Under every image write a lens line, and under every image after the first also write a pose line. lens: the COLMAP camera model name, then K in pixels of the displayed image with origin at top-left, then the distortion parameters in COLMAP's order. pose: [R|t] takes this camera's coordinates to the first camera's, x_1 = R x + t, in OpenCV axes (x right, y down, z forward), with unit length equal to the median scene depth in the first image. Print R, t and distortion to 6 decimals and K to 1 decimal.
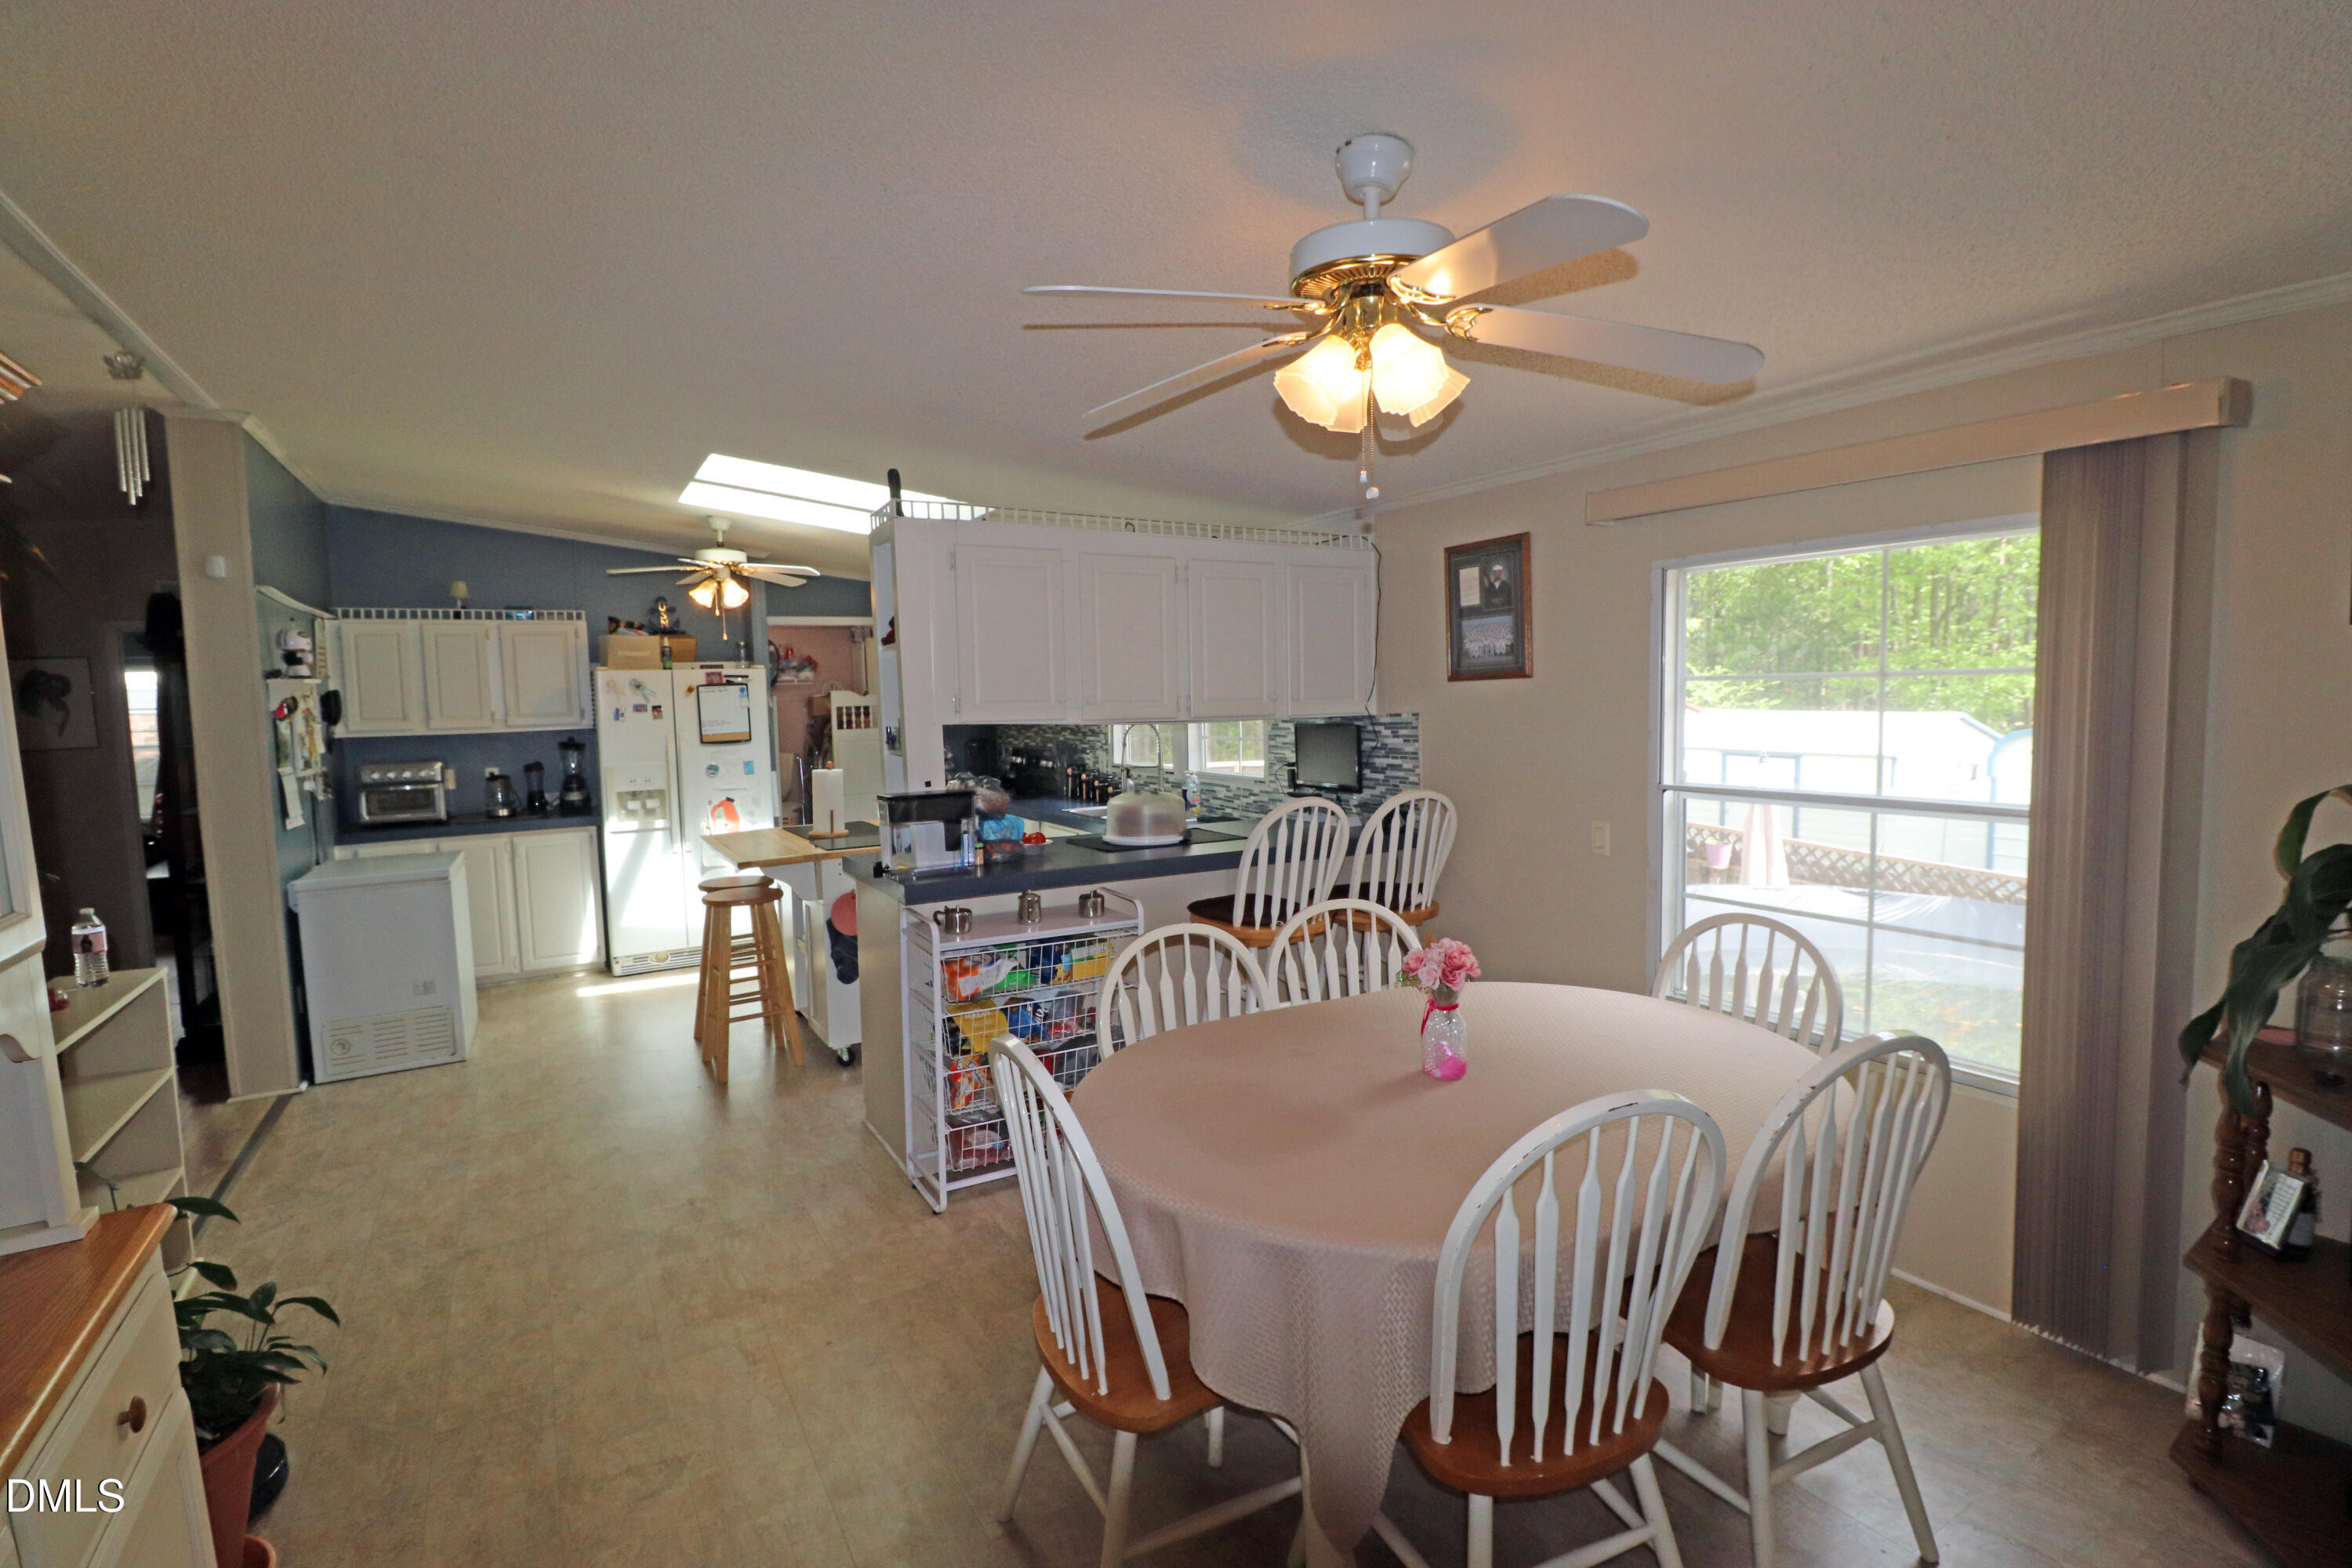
lens RADIAL K [[1082.5, 0, 1174.9], [0, 1082.5, 775.9], [0, 0, 1]] dist [-0.011258, -0.009706]
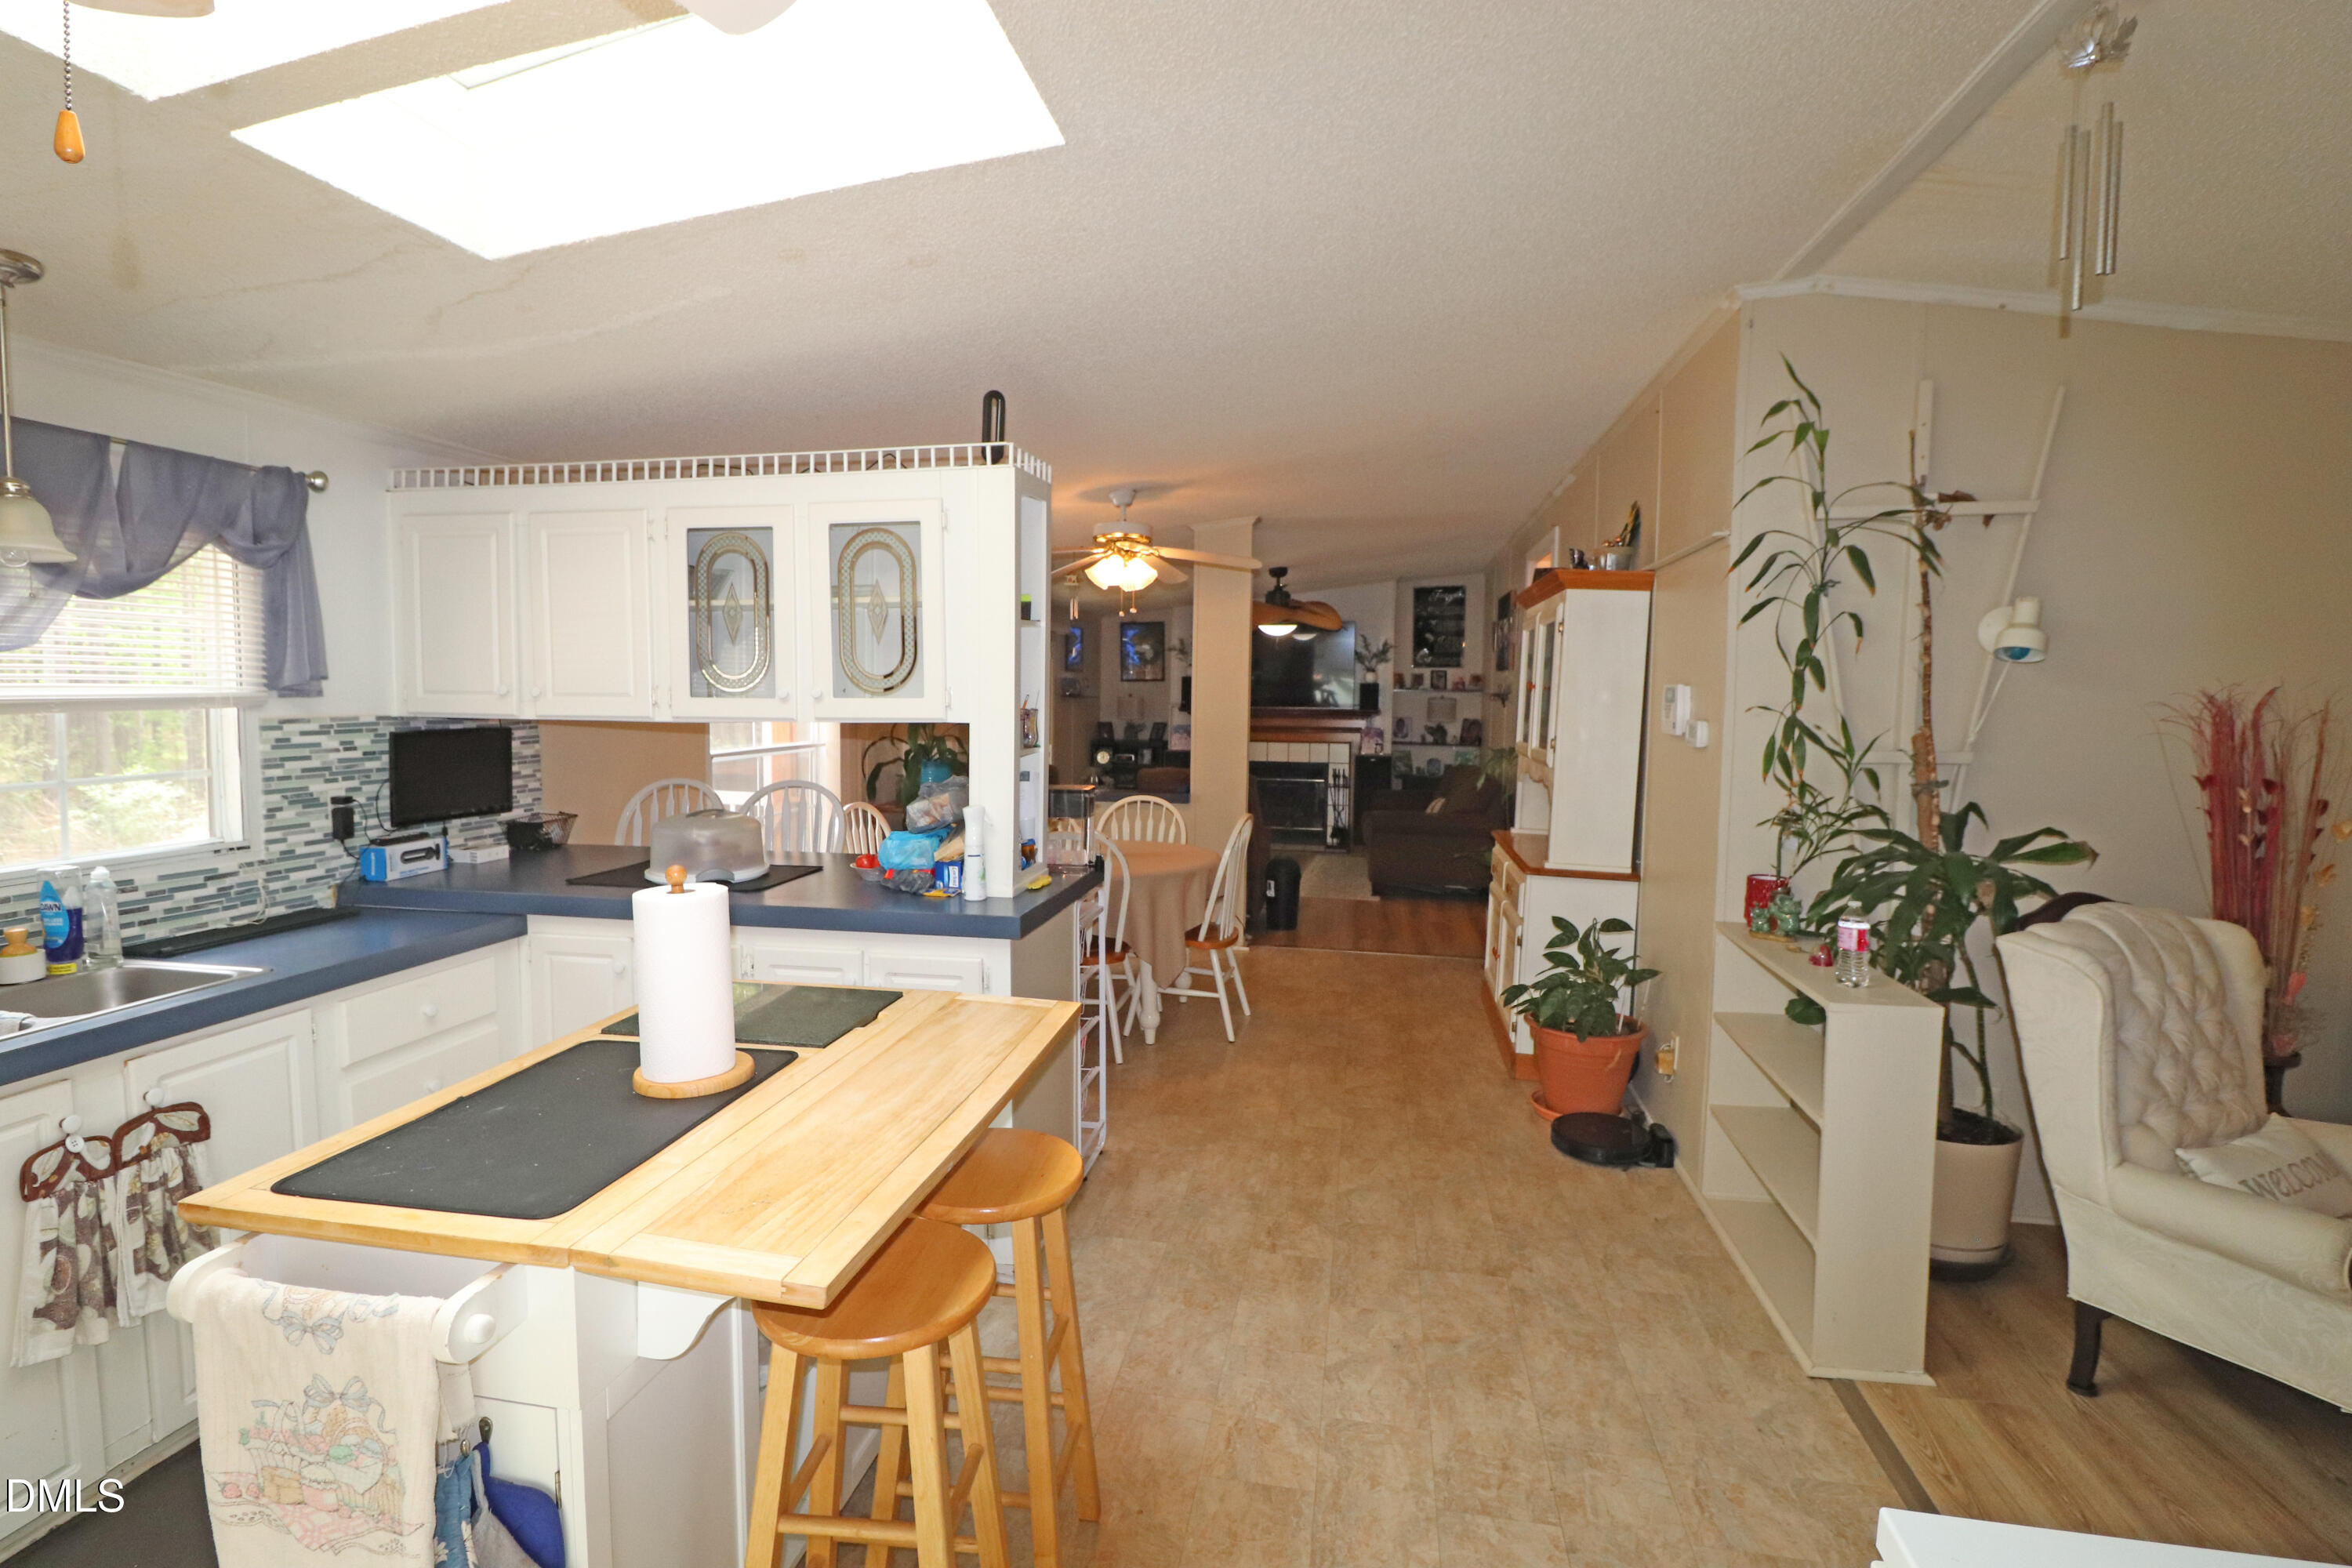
lens RADIAL K [[1130.5, 0, 1170.5], [0, 1130.5, 772.7], [0, 0, 1]] dist [-0.001475, -0.011325]
pose [[-0.753814, -0.036930, 0.656049, -0.580231], [0.057021, 0.990976, 0.121302, -0.066804], [-0.654609, 0.128848, -0.744906, 1.003196]]
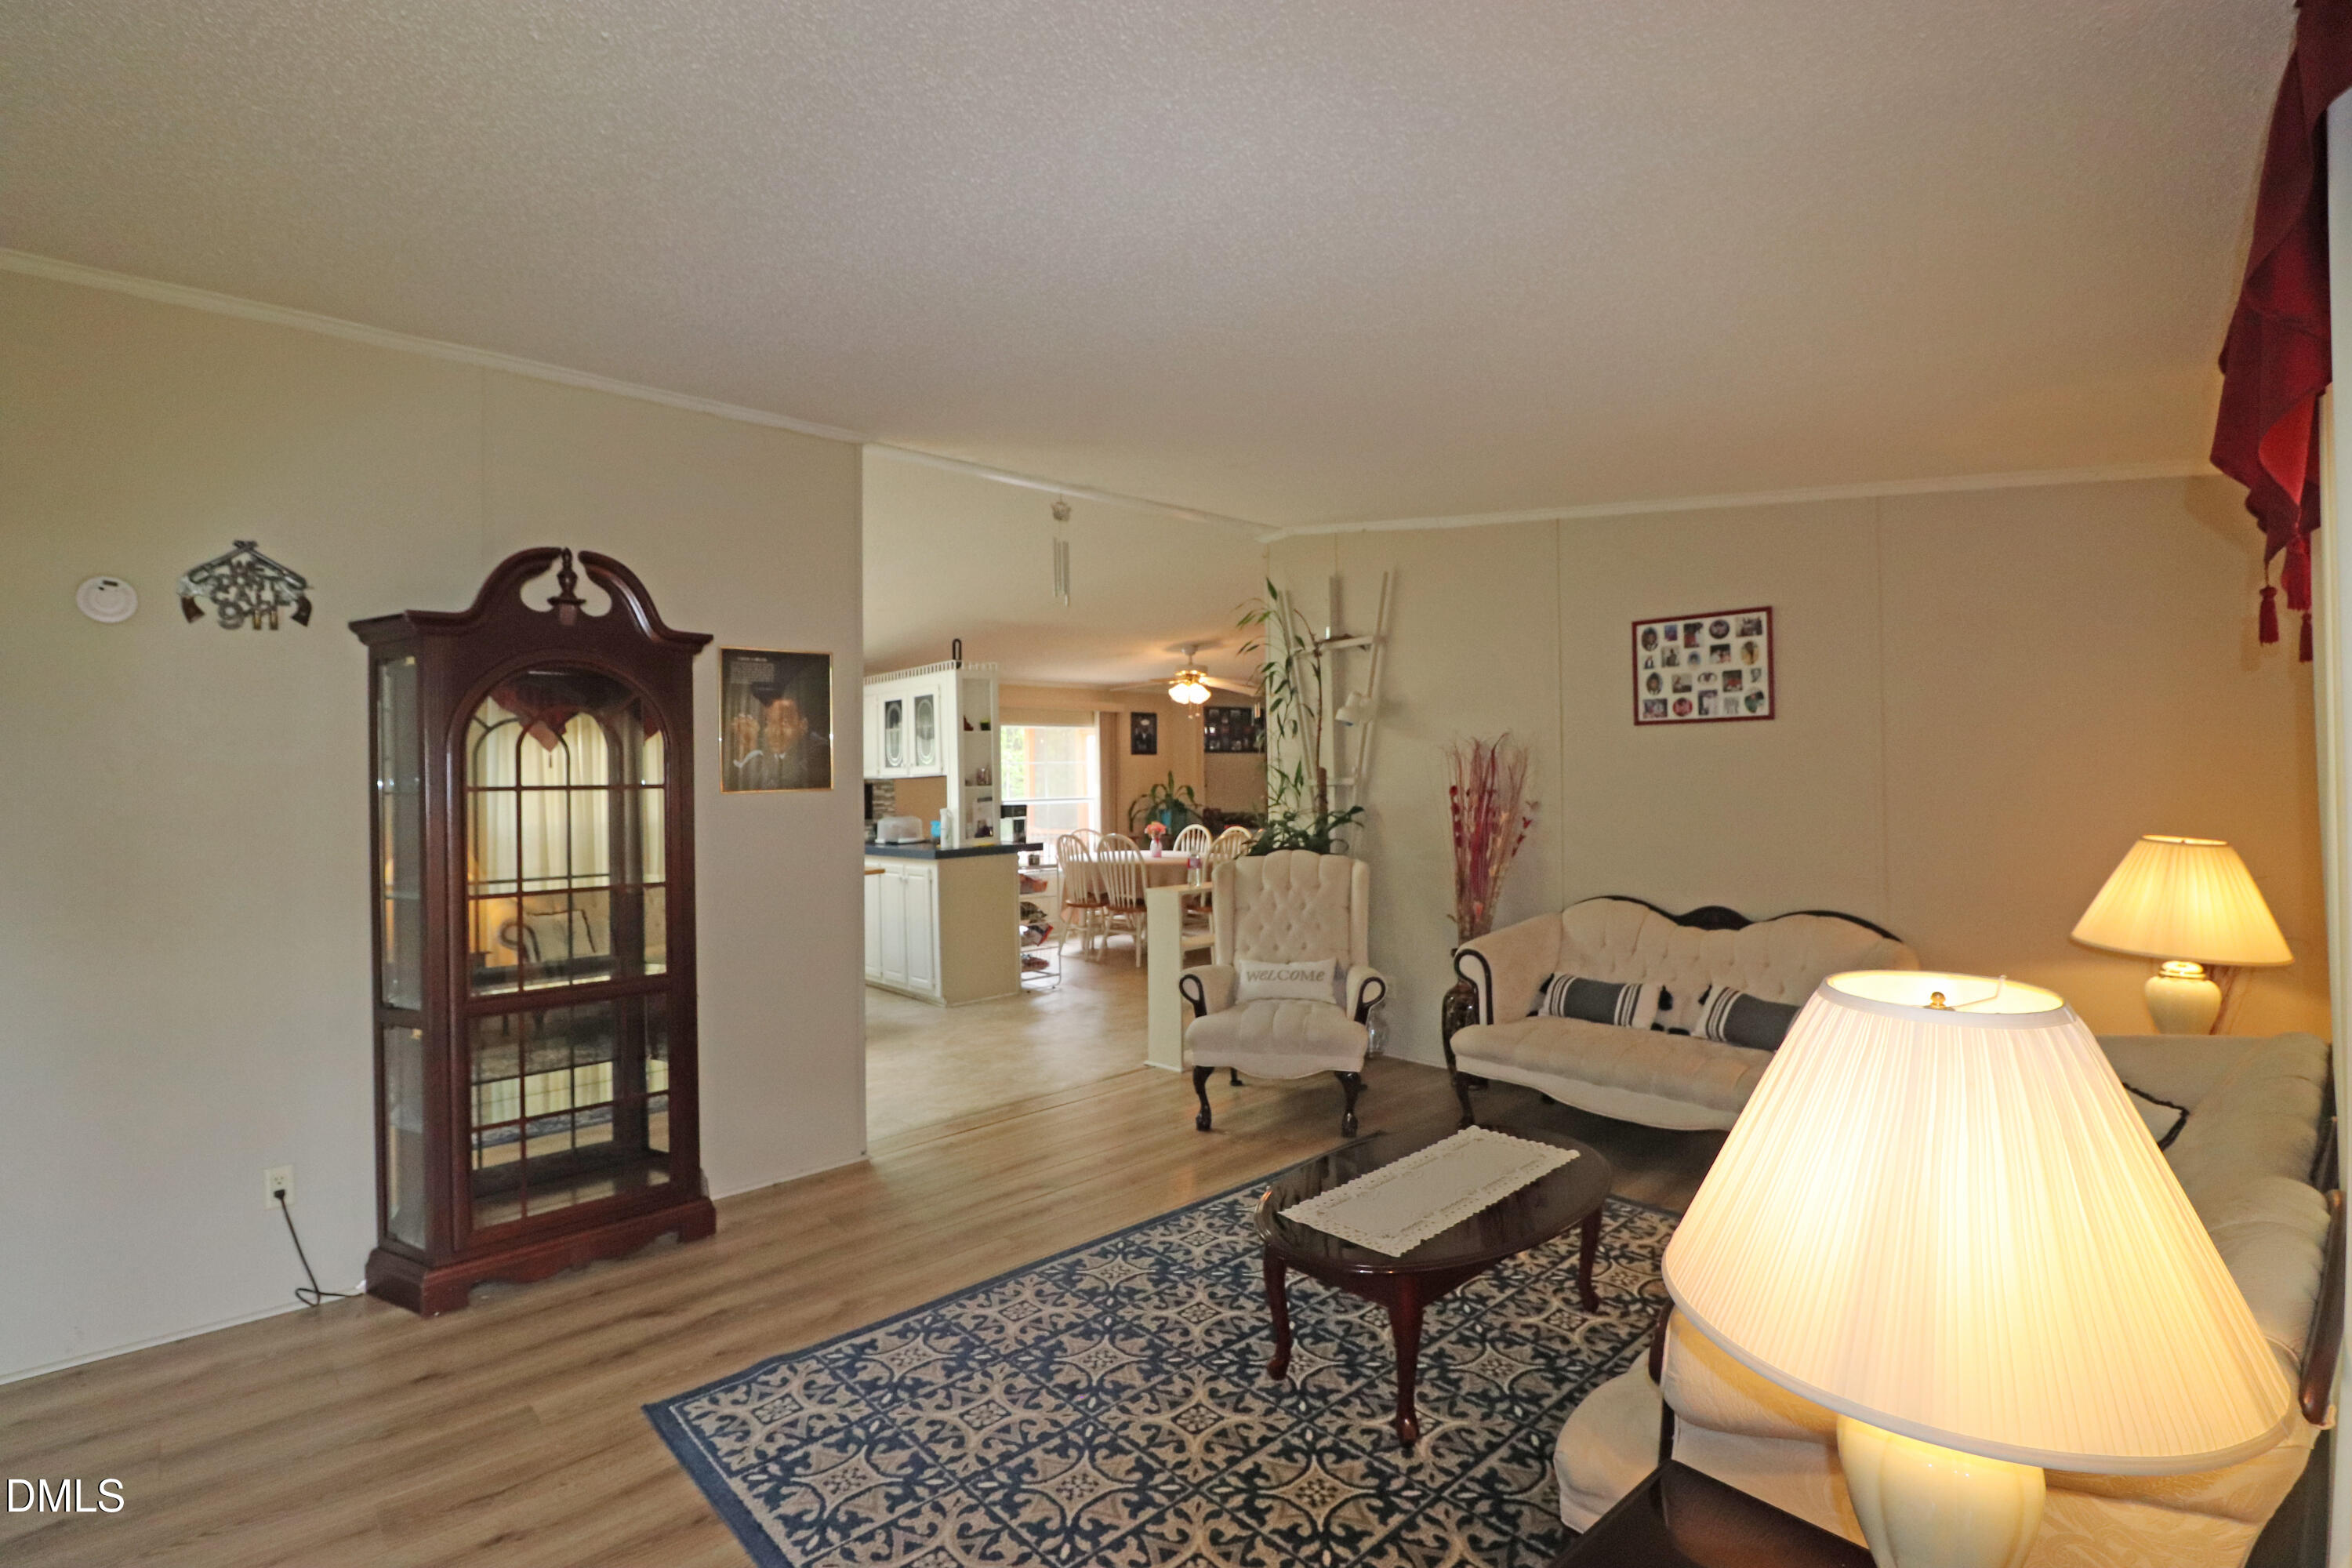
lens RADIAL K [[1082.5, 0, 1167.6], [0, 1082.5, 774.6], [0, 0, 1]] dist [-0.011258, -0.009706]
pose [[-0.213816, 0.027480, 0.976487, -1.415002], [0.097660, 0.995198, -0.006623, 0.000962], [-0.971980, 0.093947, -0.215473, 0.689971]]
